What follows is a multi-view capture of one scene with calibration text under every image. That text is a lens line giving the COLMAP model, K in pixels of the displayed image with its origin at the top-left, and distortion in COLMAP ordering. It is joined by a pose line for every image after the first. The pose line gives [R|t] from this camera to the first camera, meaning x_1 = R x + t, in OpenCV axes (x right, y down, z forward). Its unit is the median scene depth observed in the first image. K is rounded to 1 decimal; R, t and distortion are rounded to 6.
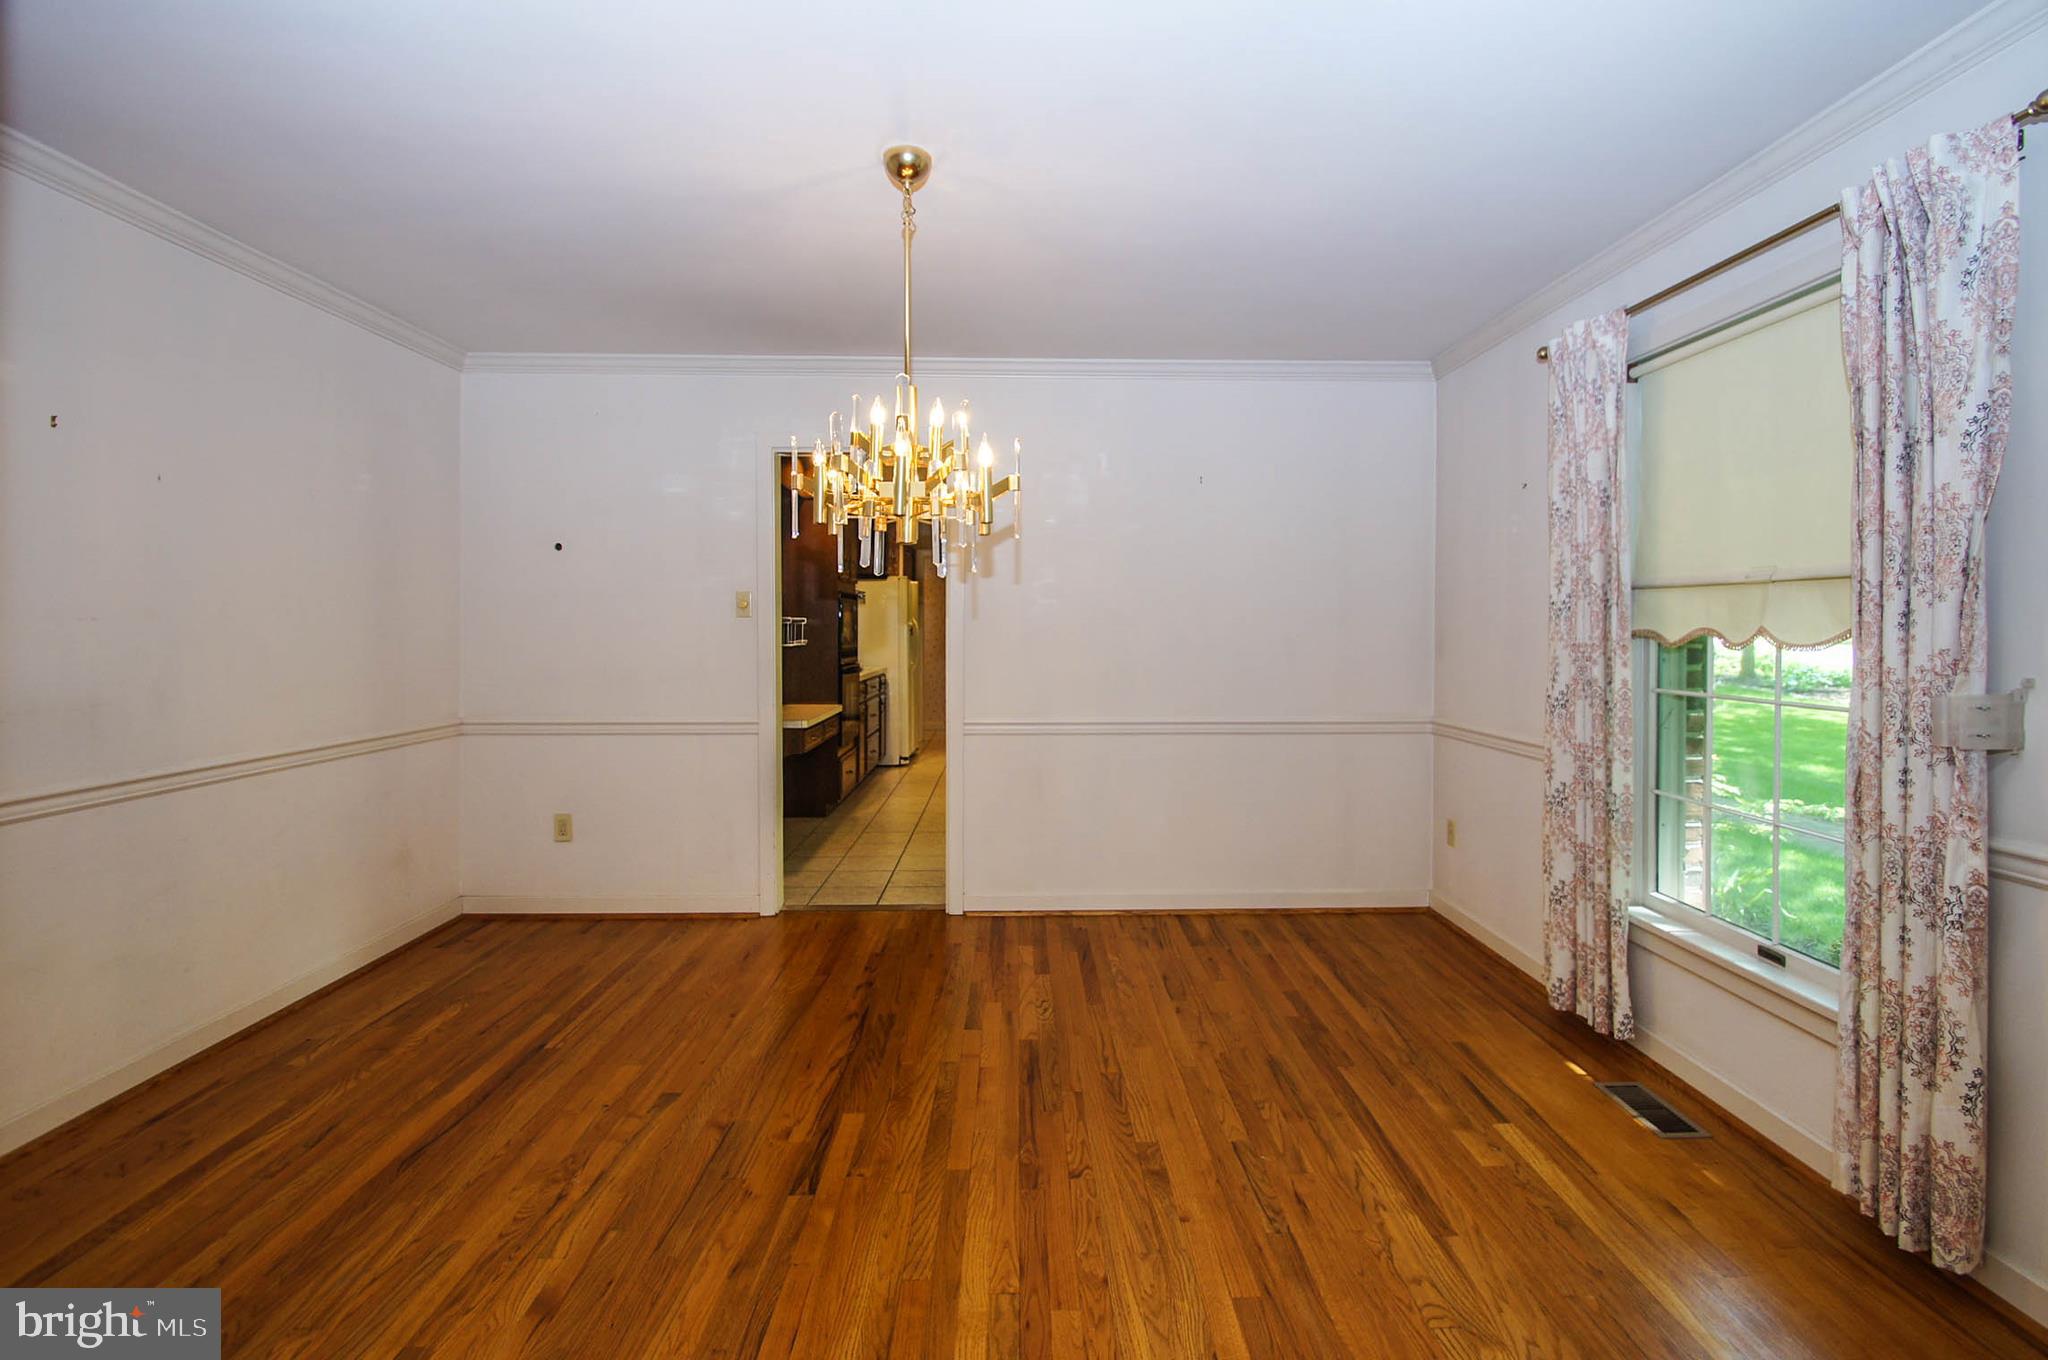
lens RADIAL K [[915.8, 0, 1059.3], [0, 915.8, 614.6], [0, 0, 1]] dist [-0.001254, -0.000925]
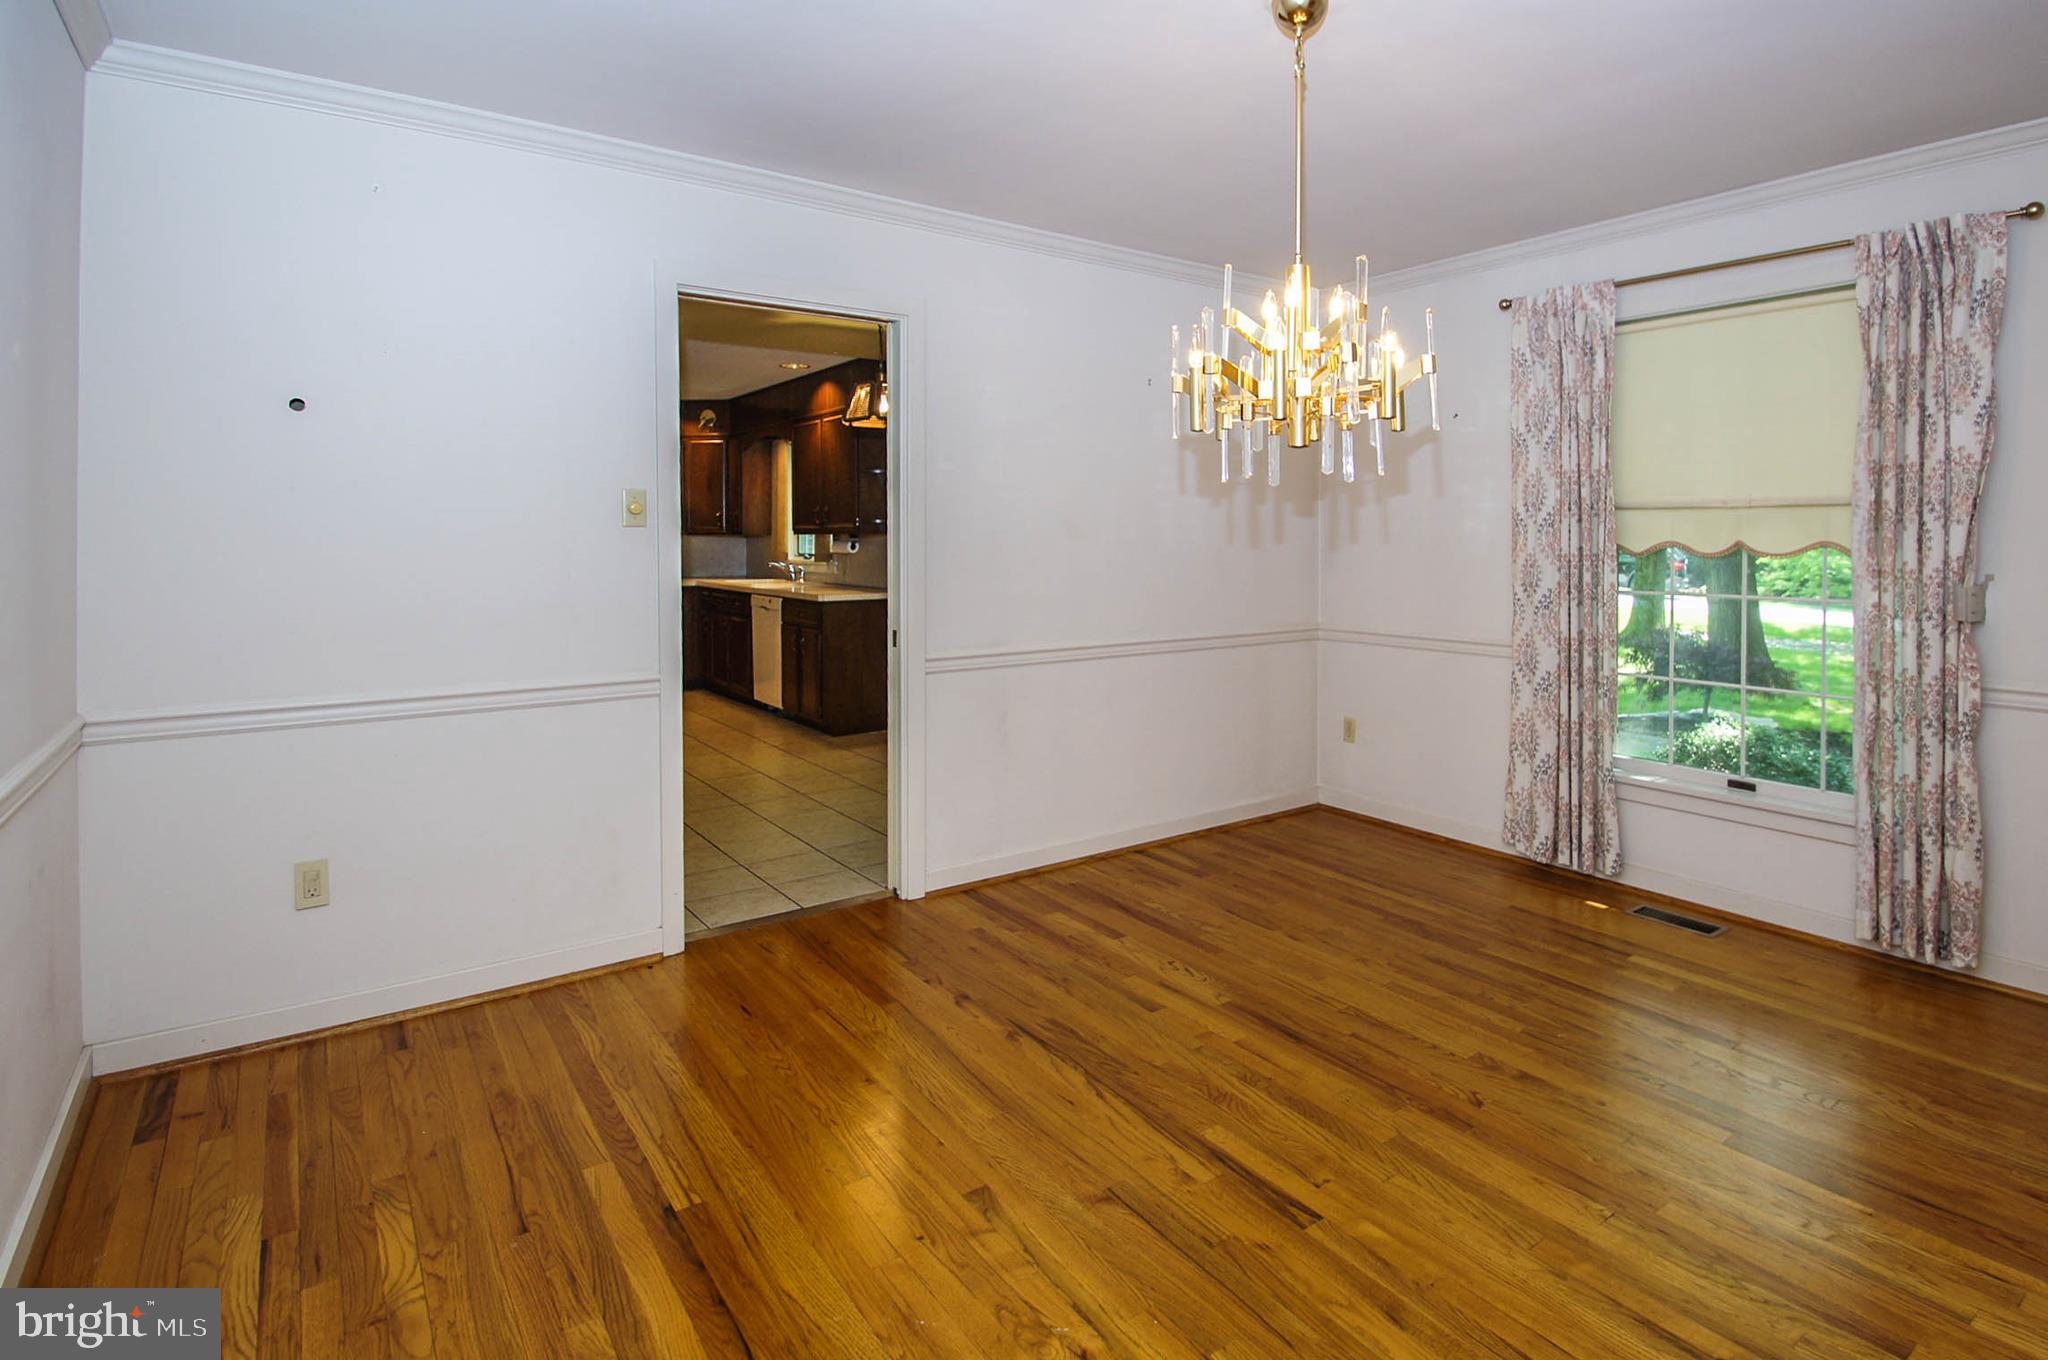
lens RADIAL K [[1026.6, 0, 1065.5], [0, 1026.6, 528.8], [0, 0, 1]] dist [0.003863, 0.000678]
pose [[0.825206, 0.004891, 0.564810, -0.895428], [-0.007486, 0.999969, 0.002277, -0.000181], [-0.564782, -0.006108, 0.825218, 0.319356]]
